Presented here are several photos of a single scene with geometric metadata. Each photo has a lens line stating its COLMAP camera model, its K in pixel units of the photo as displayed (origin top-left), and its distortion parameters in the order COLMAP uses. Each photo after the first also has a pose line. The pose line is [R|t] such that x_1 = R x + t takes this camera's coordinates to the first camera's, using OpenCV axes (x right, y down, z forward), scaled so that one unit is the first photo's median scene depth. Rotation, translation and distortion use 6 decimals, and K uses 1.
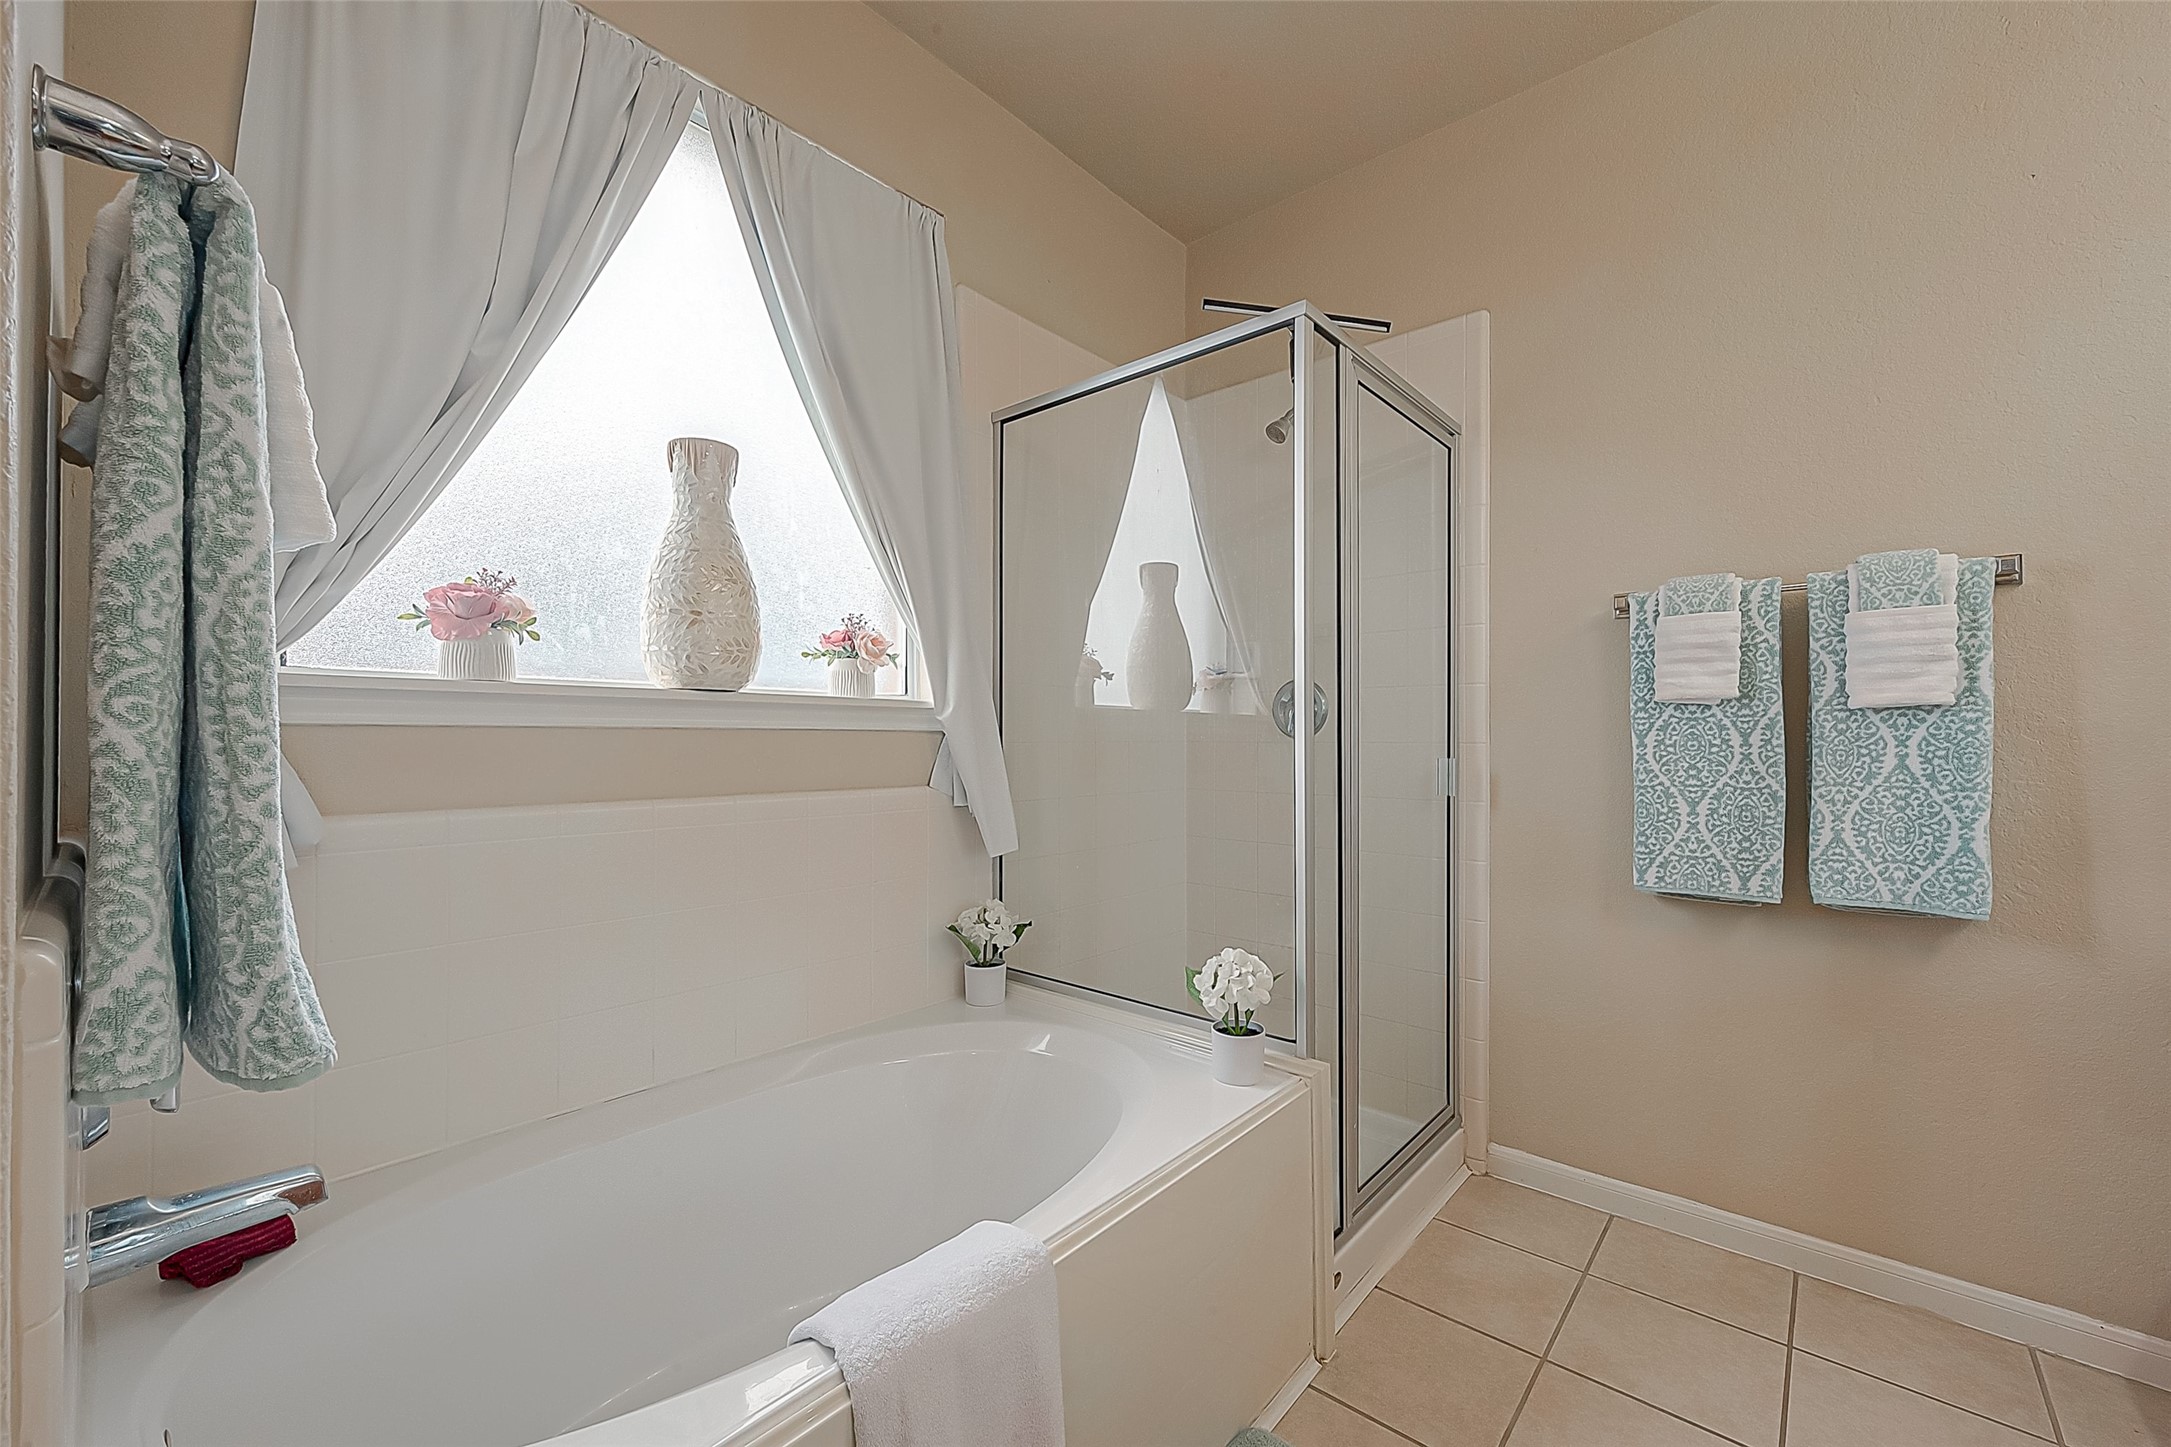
lens RADIAL K [[849.5, 0, 1112.0], [0, 849.5, 736.0], [0, 0, 1]] dist [-0.000928, -0.000344]
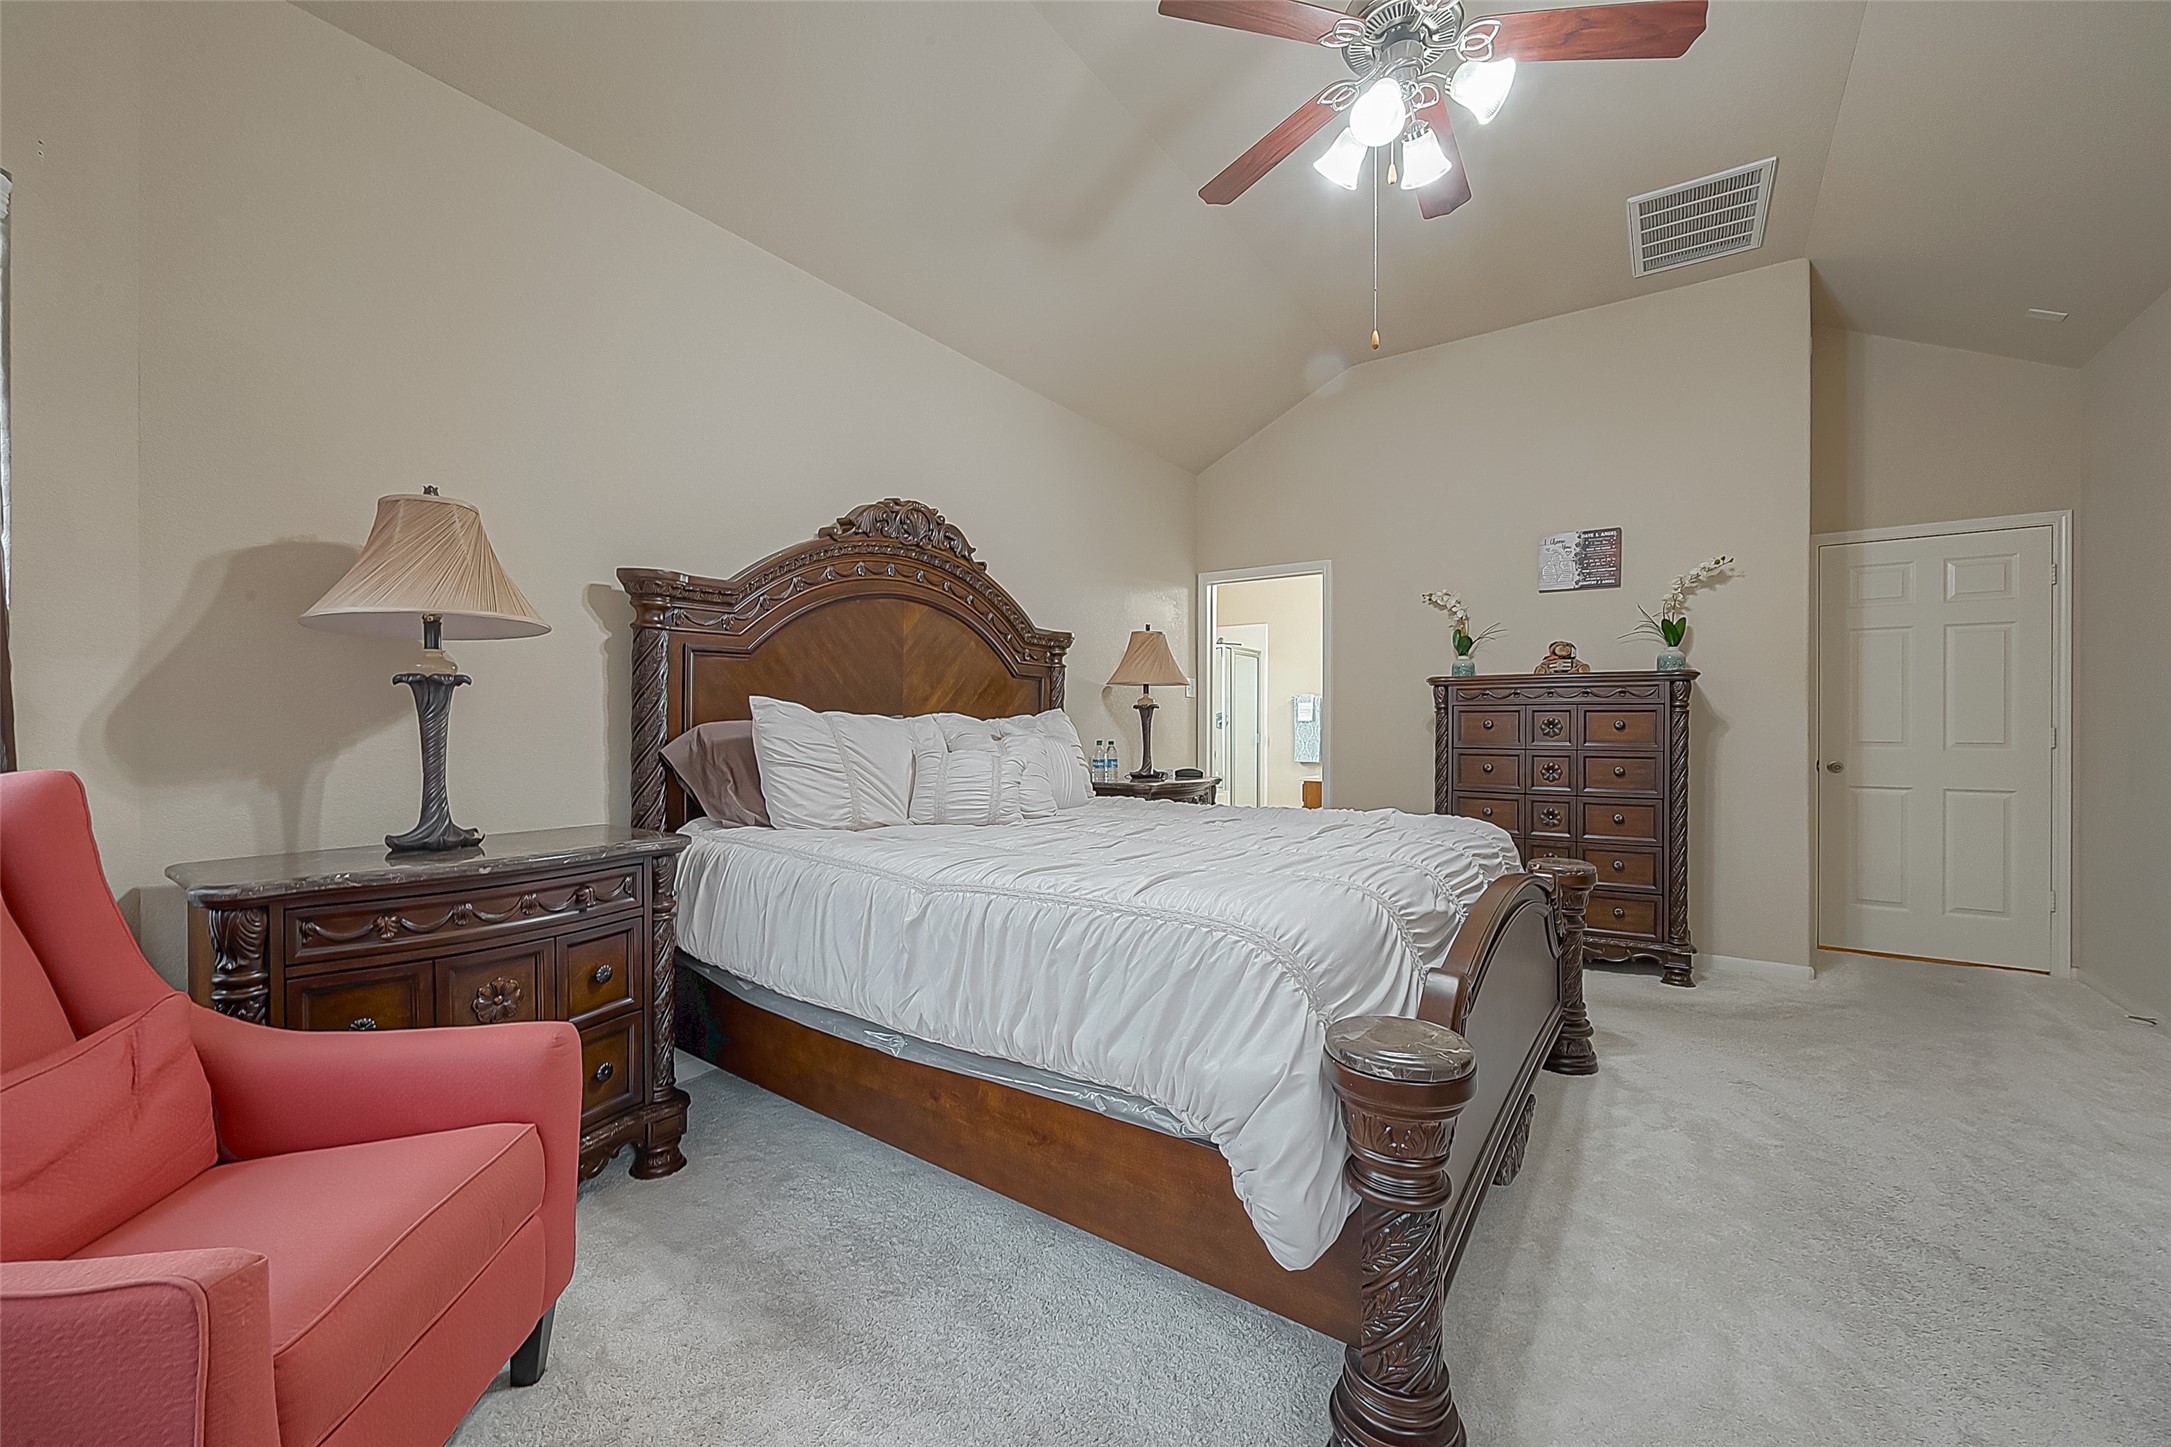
lens RADIAL K [[849.5, 0, 1078.4], [0, 849.5, 718.1], [0, 0, 1]] dist [-0.000928, -0.000344]
pose [[0.996252, 0.001991, 0.086471, -1.004901], [-0.001464, 0.999980, -0.006152, -0.026335], [-0.086481, 0.006002, 0.996235, -3.675432]]
